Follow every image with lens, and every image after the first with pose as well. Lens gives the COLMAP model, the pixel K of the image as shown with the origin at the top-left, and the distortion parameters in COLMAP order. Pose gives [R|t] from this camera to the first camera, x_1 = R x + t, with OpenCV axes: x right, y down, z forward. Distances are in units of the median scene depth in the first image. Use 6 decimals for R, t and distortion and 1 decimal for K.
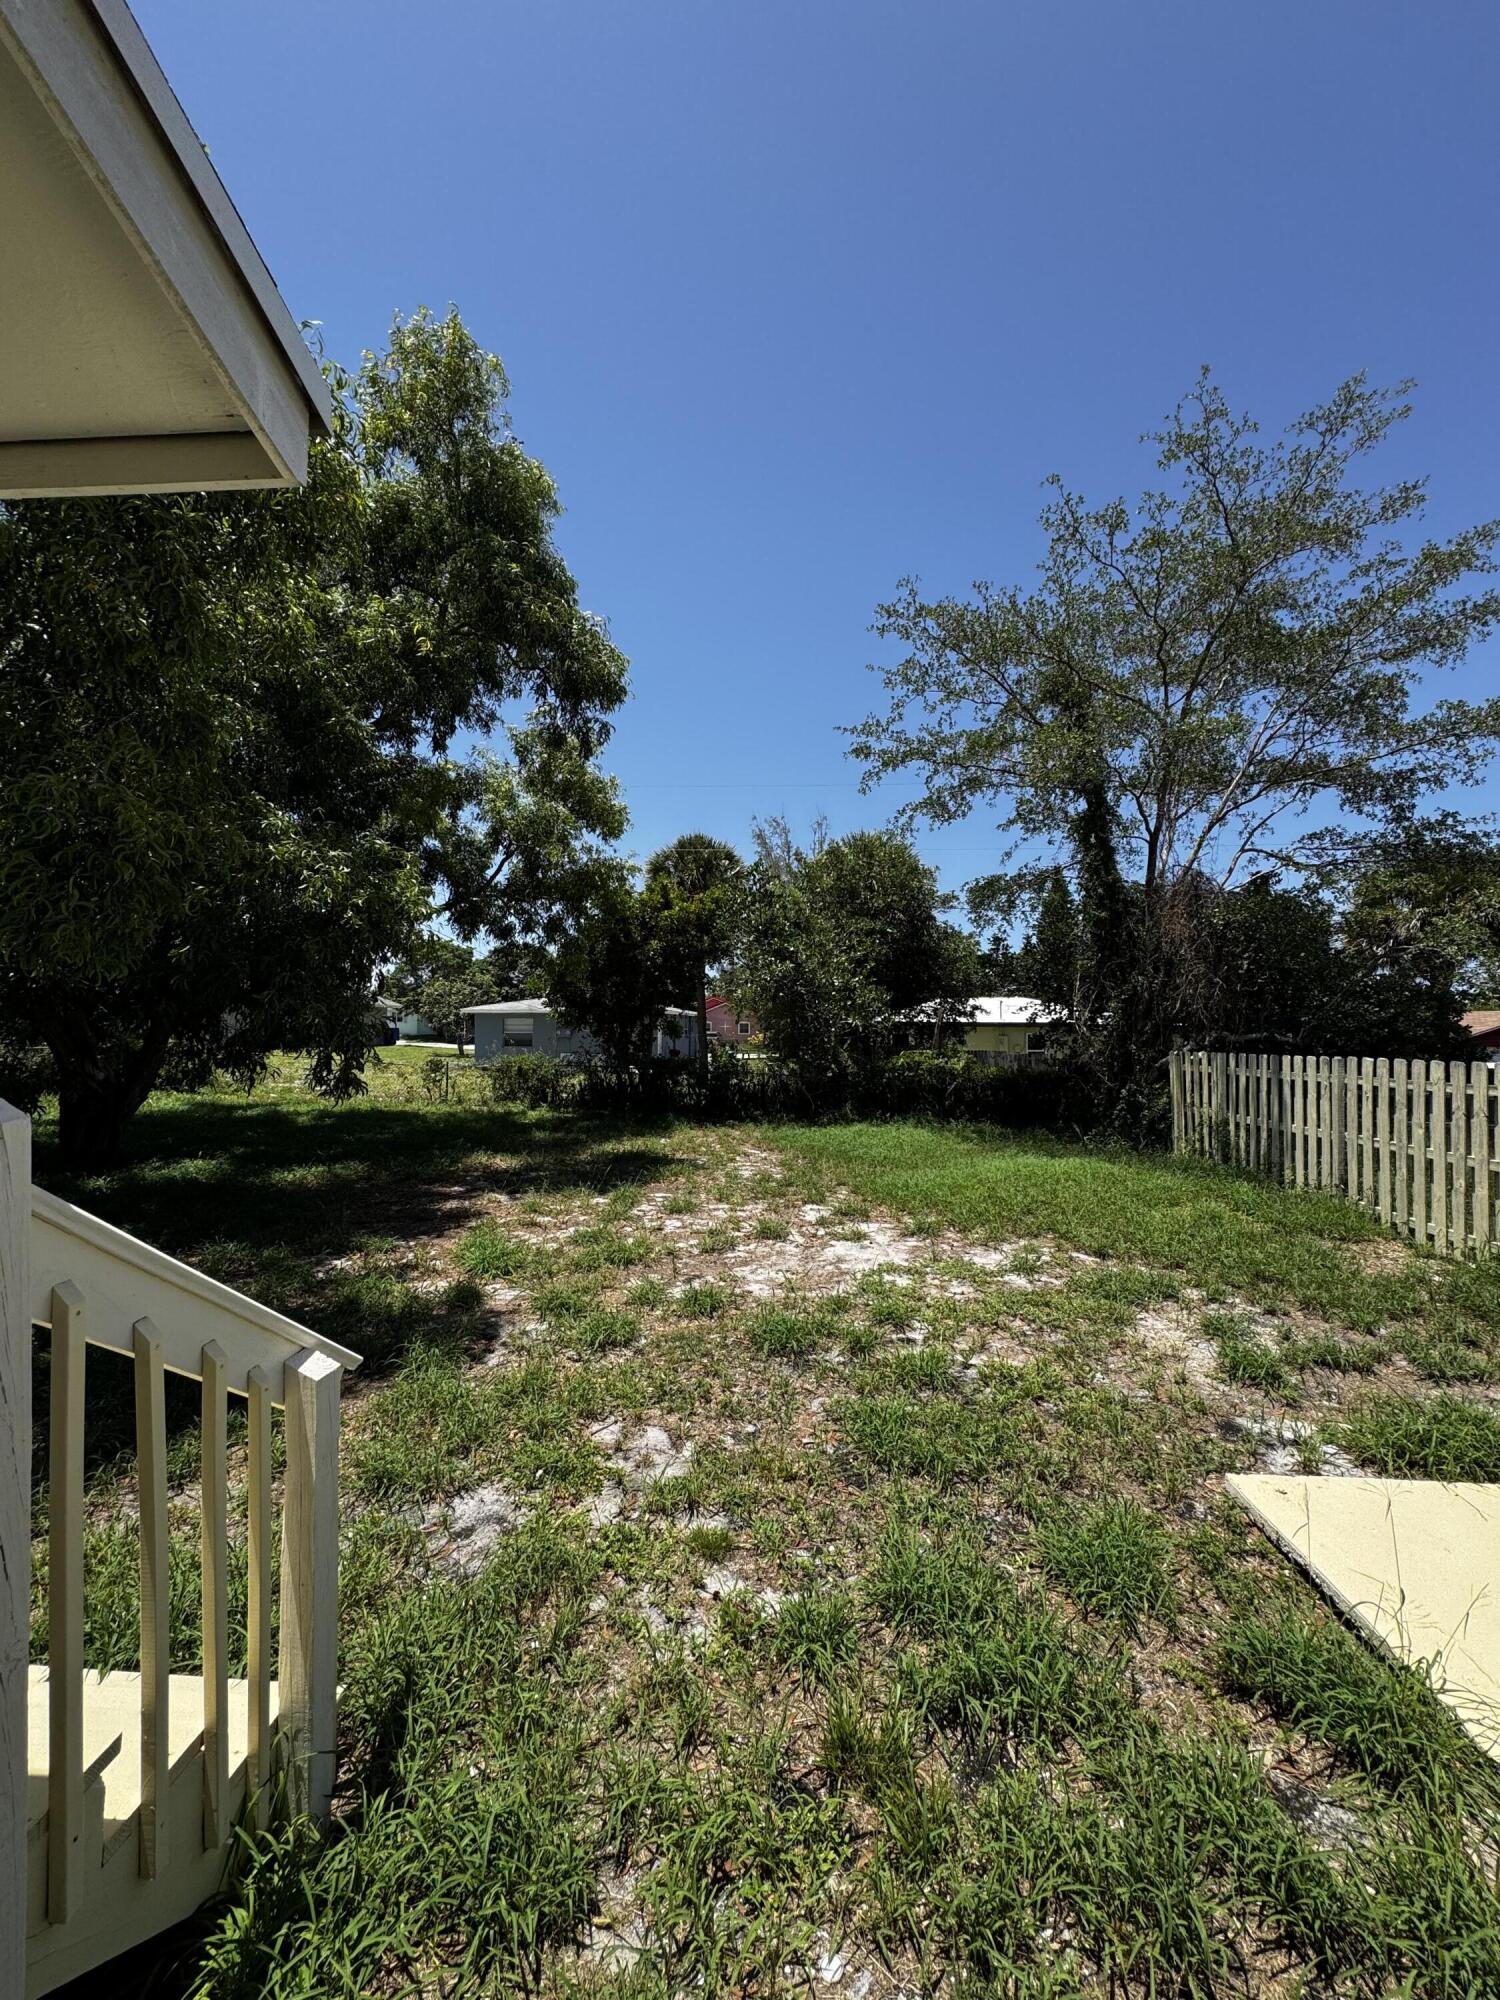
lens RADIAL K [[793.3, 0, 751.6], [0, 793.3, 994.1], [0, 0, 1]] dist [-0.003486, 0.001025]
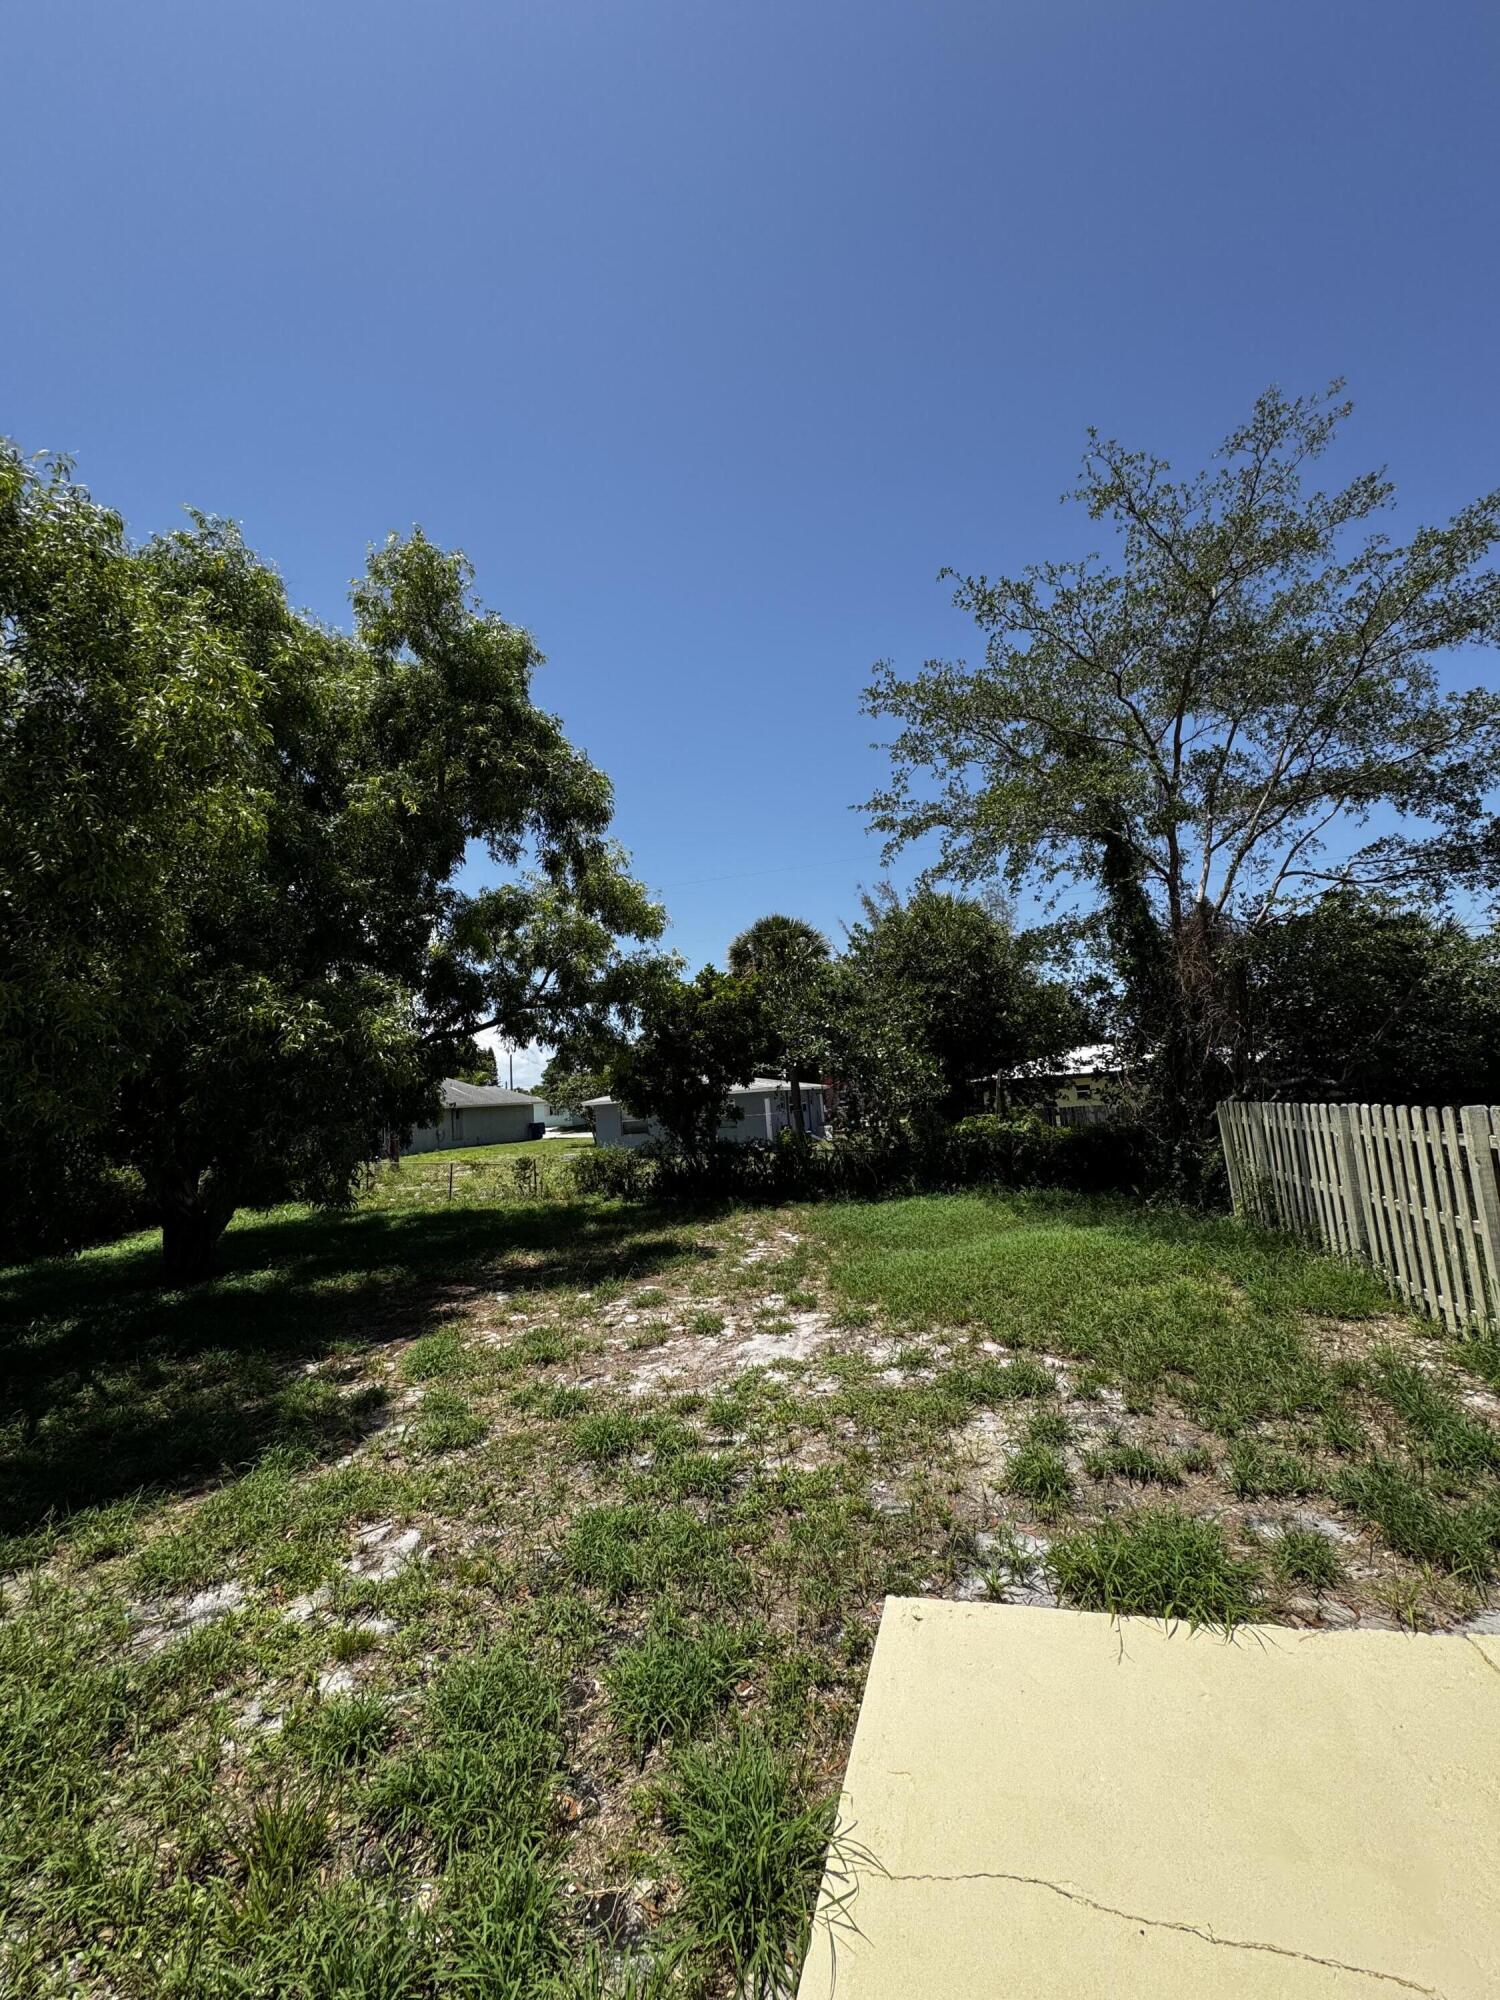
lens RADIAL K [[793.3, 0, 753.2], [0, 793.3, 995.0], [0, 0, 1]] dist [-0.003486, 0.001025]
pose [[0.976395, -0.104932, -0.188792, 0.237664], [0.088654, 0.991738, -0.092713, -0.016848], [0.196961, 0.073787, 0.977631, -0.012248]]
